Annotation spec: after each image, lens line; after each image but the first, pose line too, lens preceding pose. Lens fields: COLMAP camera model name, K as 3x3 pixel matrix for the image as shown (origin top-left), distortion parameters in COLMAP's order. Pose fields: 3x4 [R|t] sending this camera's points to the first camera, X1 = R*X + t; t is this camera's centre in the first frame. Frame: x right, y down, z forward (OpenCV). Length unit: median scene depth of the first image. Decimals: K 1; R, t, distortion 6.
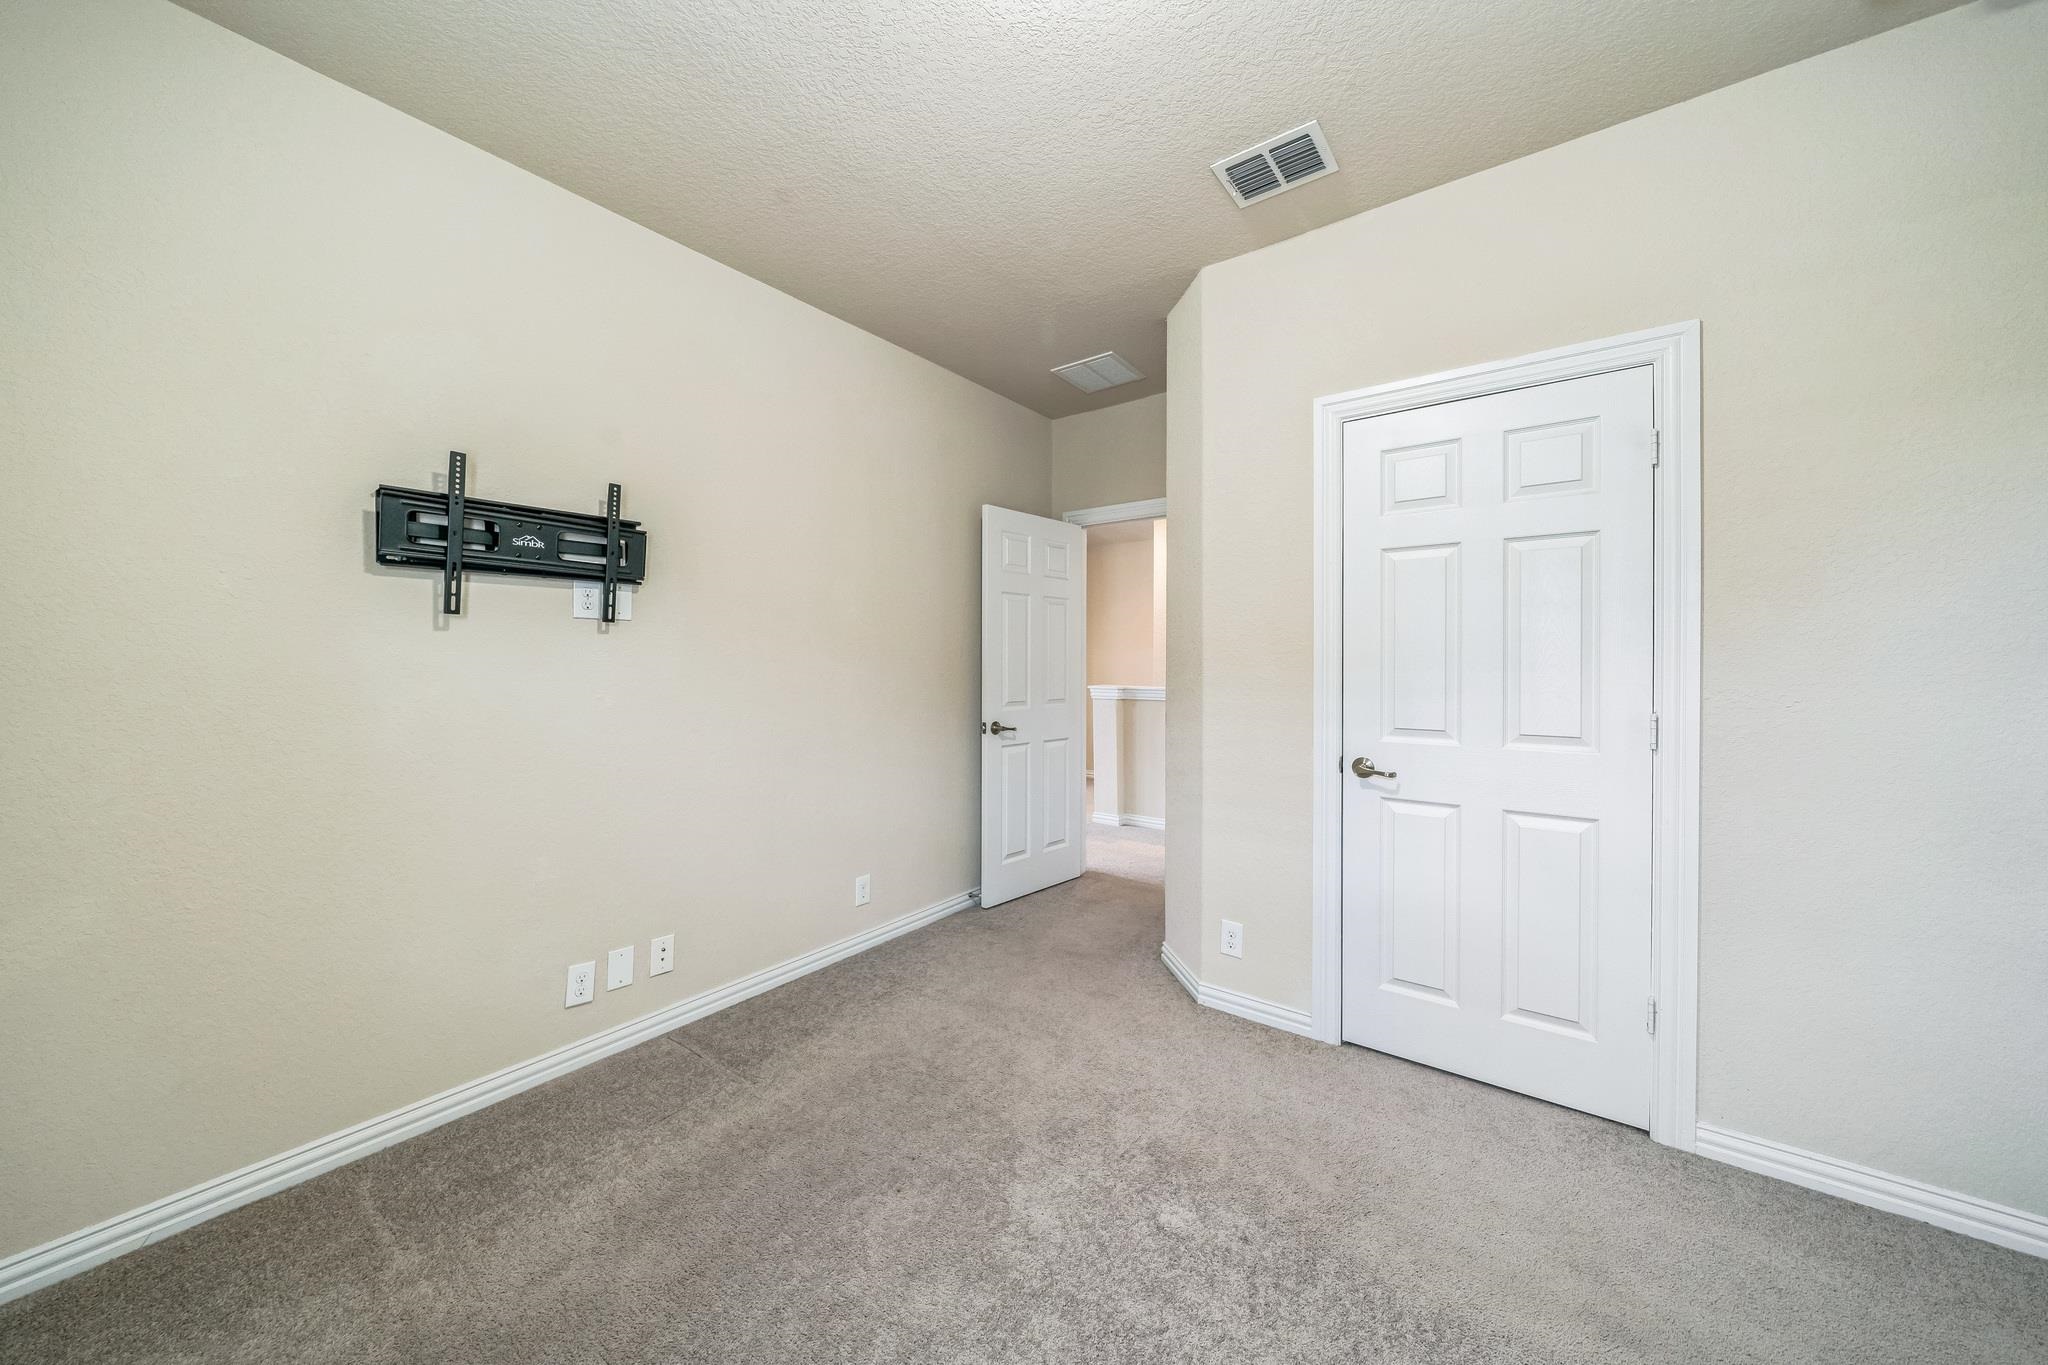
lens RADIAL K [[714.0, 0, 1039.2], [0, 714.0, 656.3], [0, 0, 1]] dist [-0.007117, 0.000918]
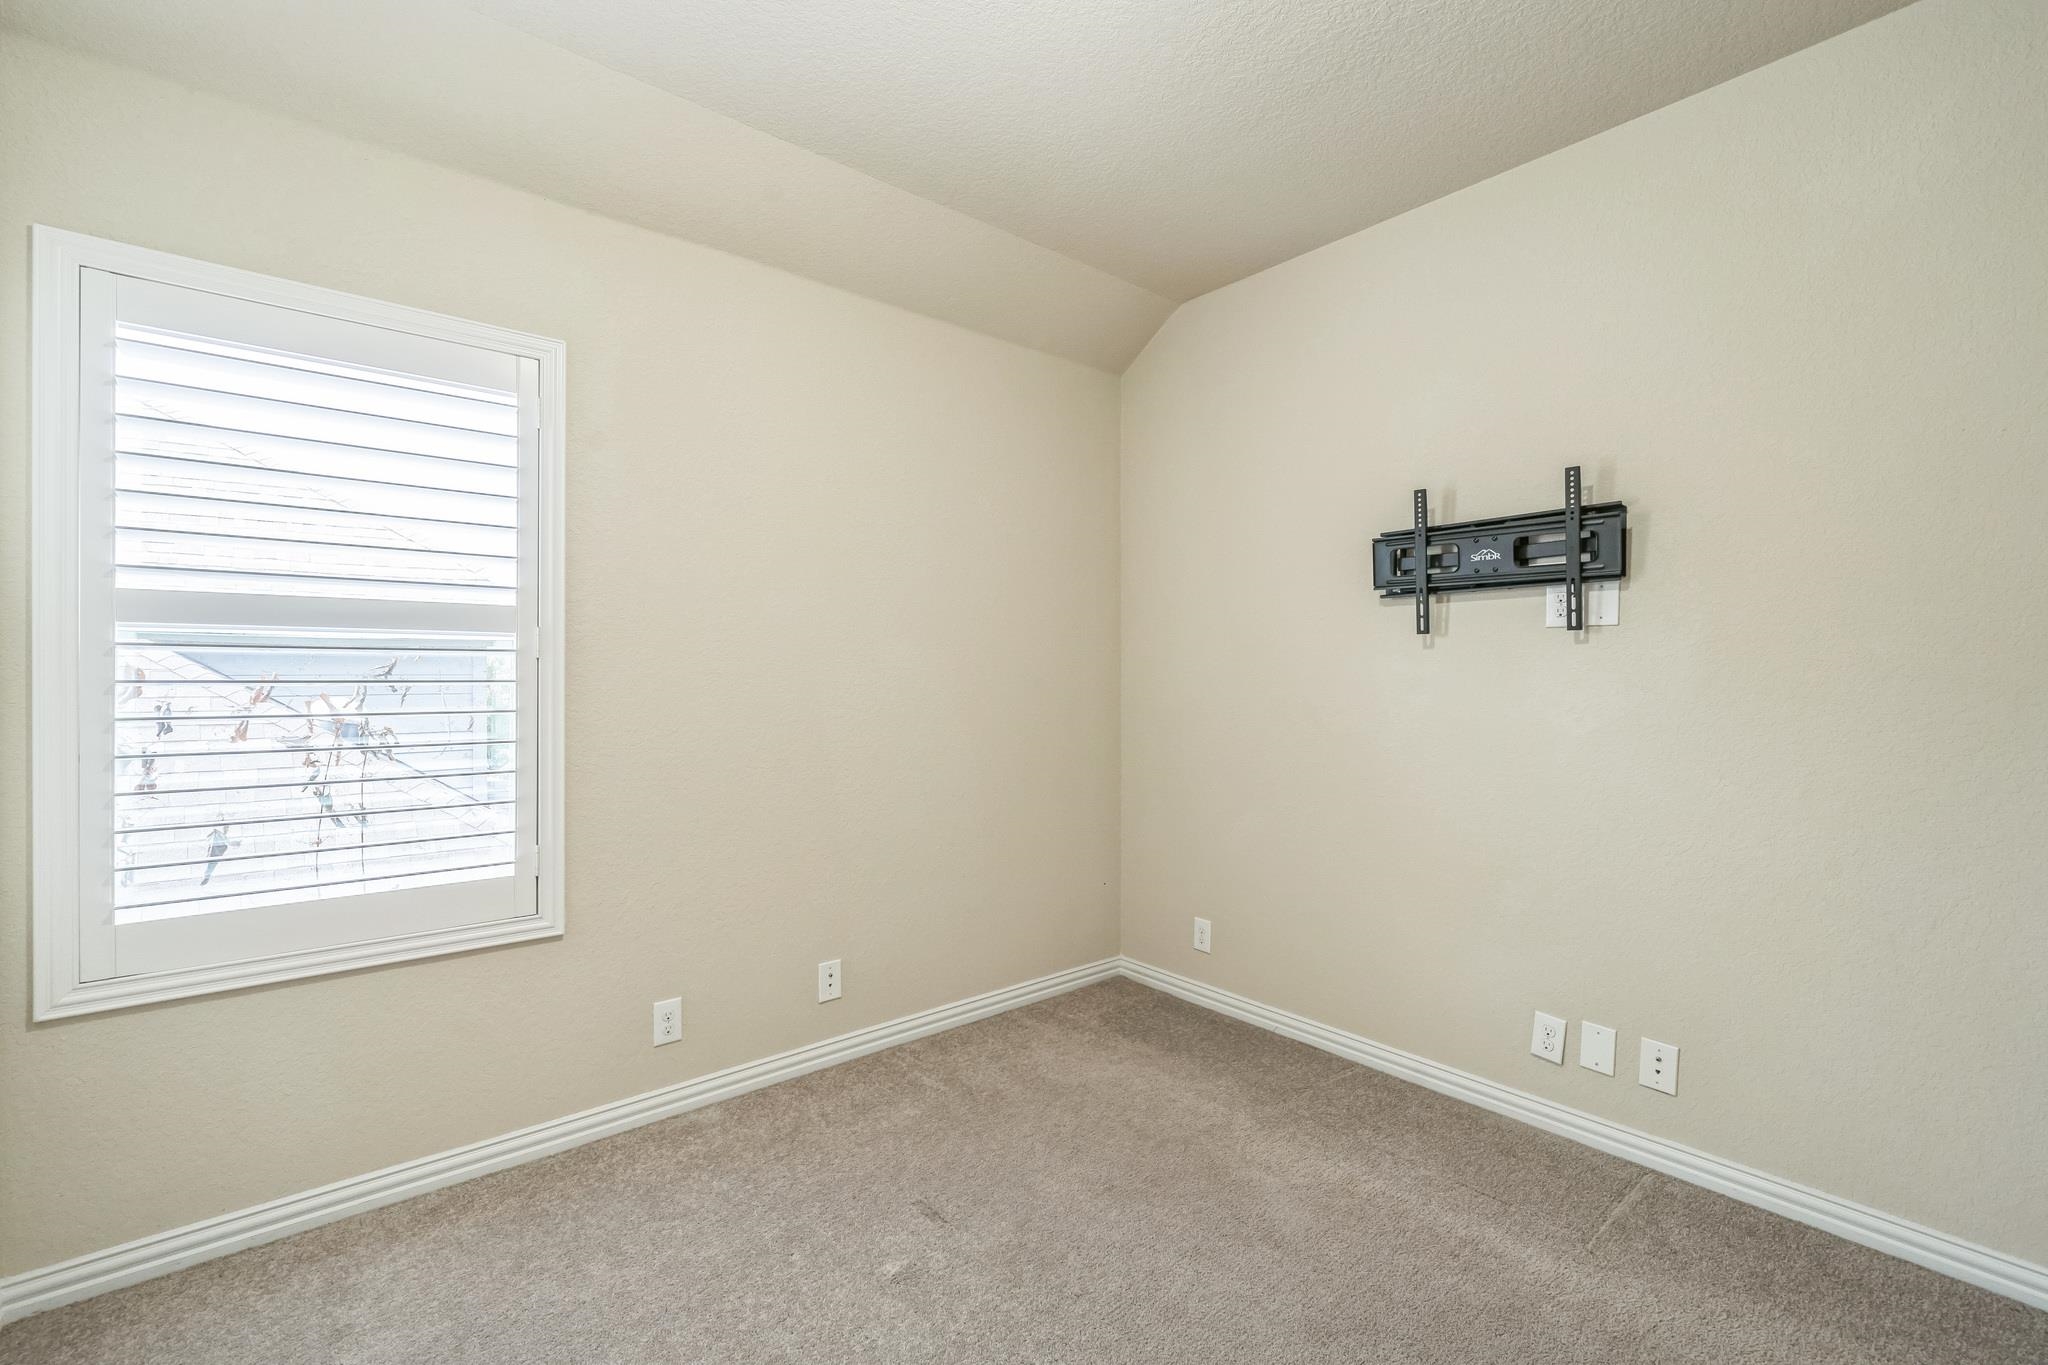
lens RADIAL K [[889.6, 0, 1013.5], [0, 889.6, 681.4], [0, 0, 1]] dist [-0.002843, 0.000723]
pose [[-0.248650, -0.002642, -0.968590, 0.603963], [0.000135, 0.999996, -0.002762, 0.016768], [0.968593, -0.000818, -0.248649, 0.629556]]
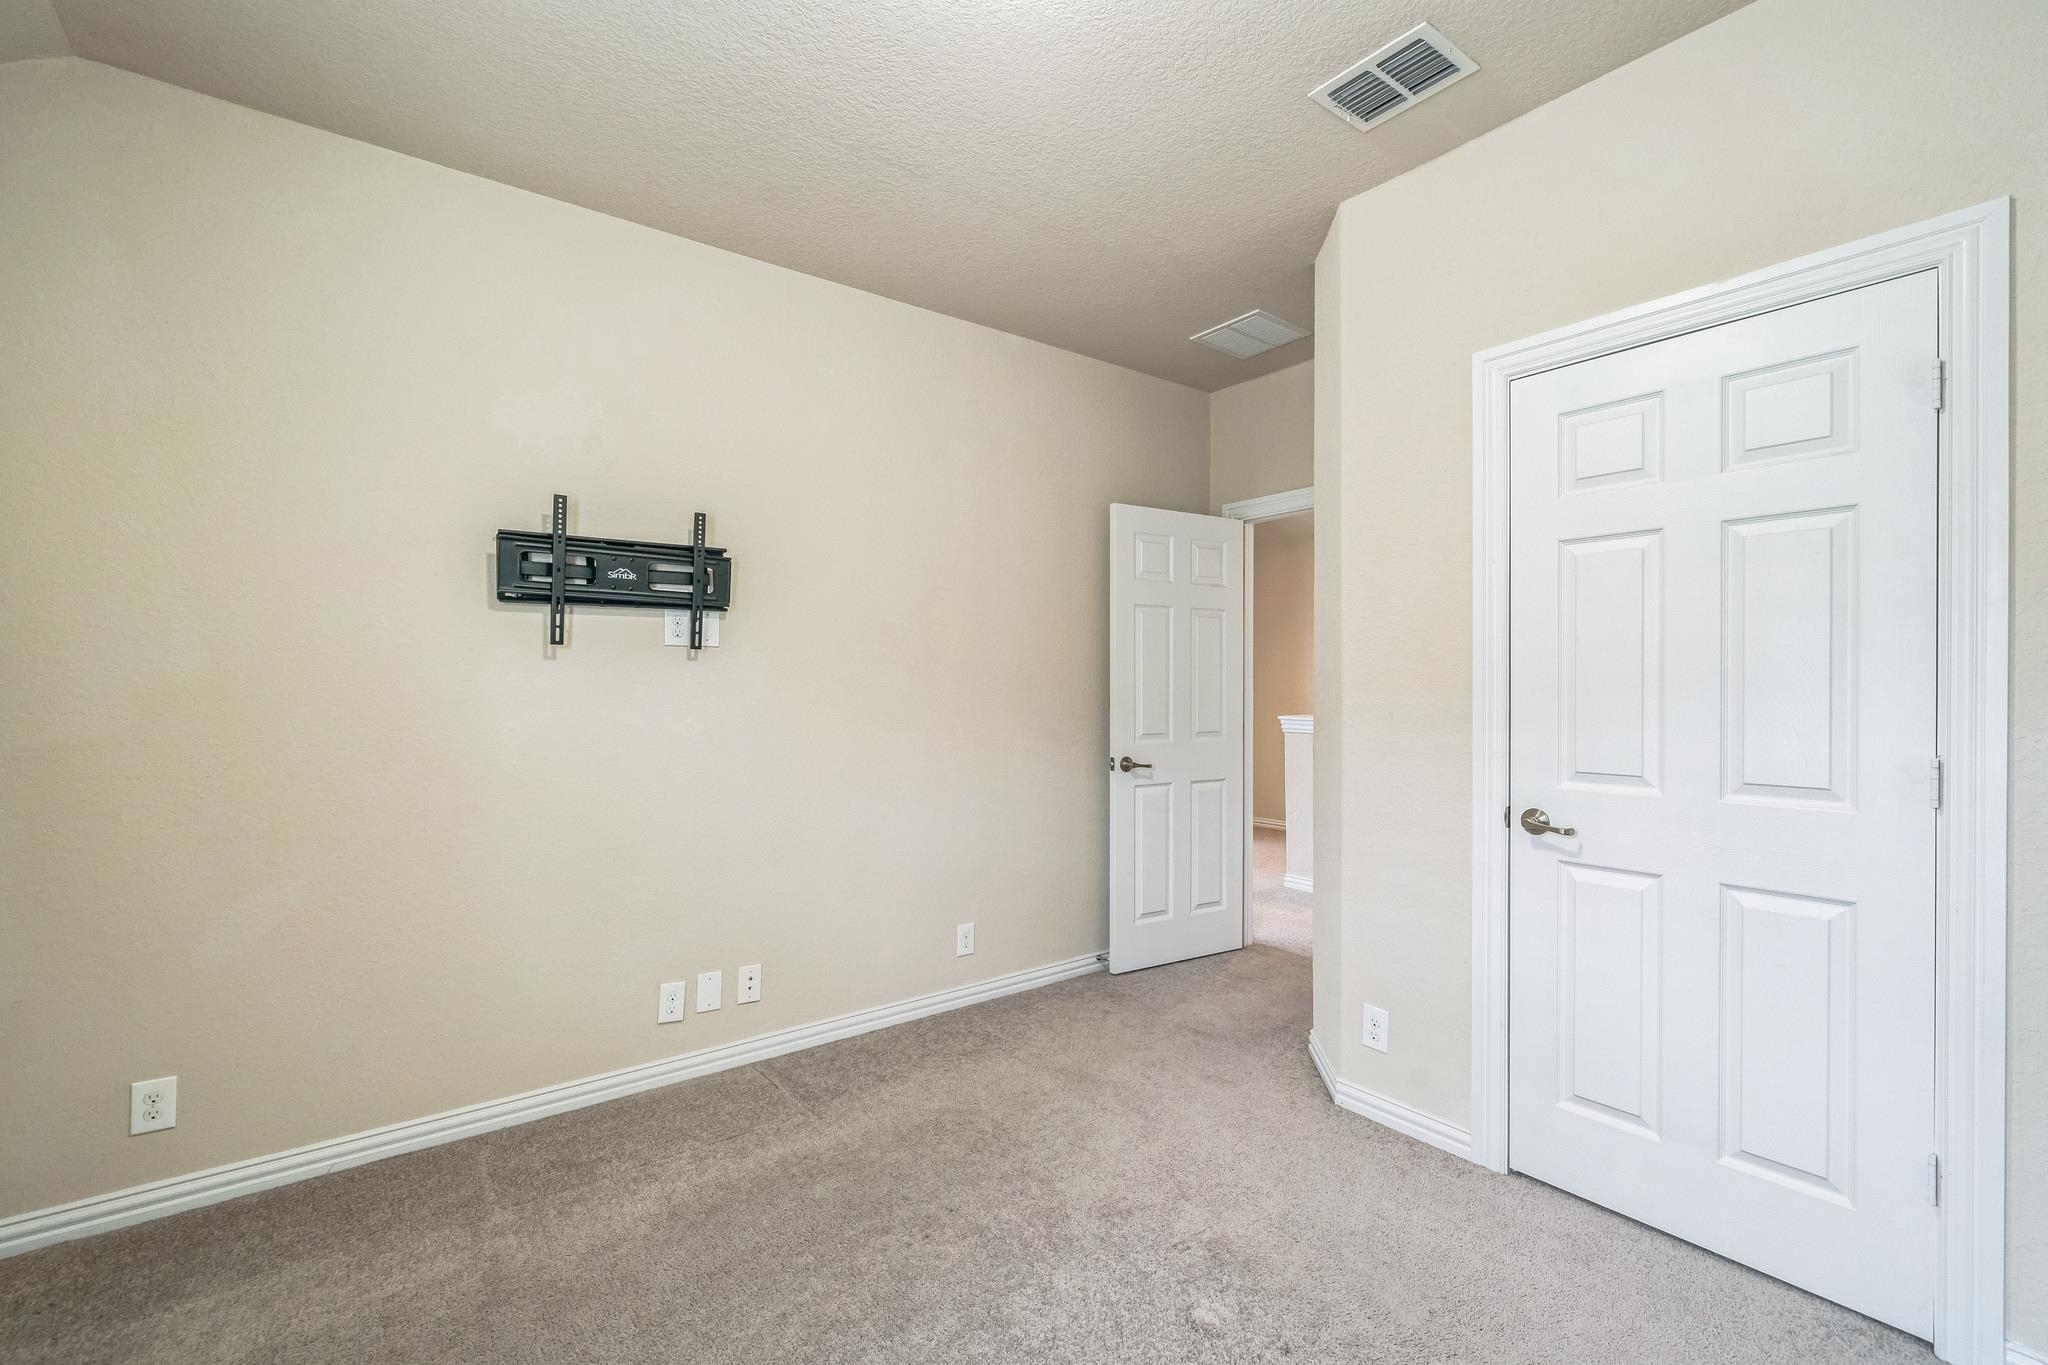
lens RADIAL K [[889.6, 0, 1039.7], [0, 889.6, 679.8], [0, 0, 1]] dist [-0.002843, 0.000723]
pose [[0.963121, -0.004768, -0.269026, 0.213824], [0.004675, 0.999989, -0.000988, -0.000695], [0.269027, -0.000306, 0.963132, -0.091884]]
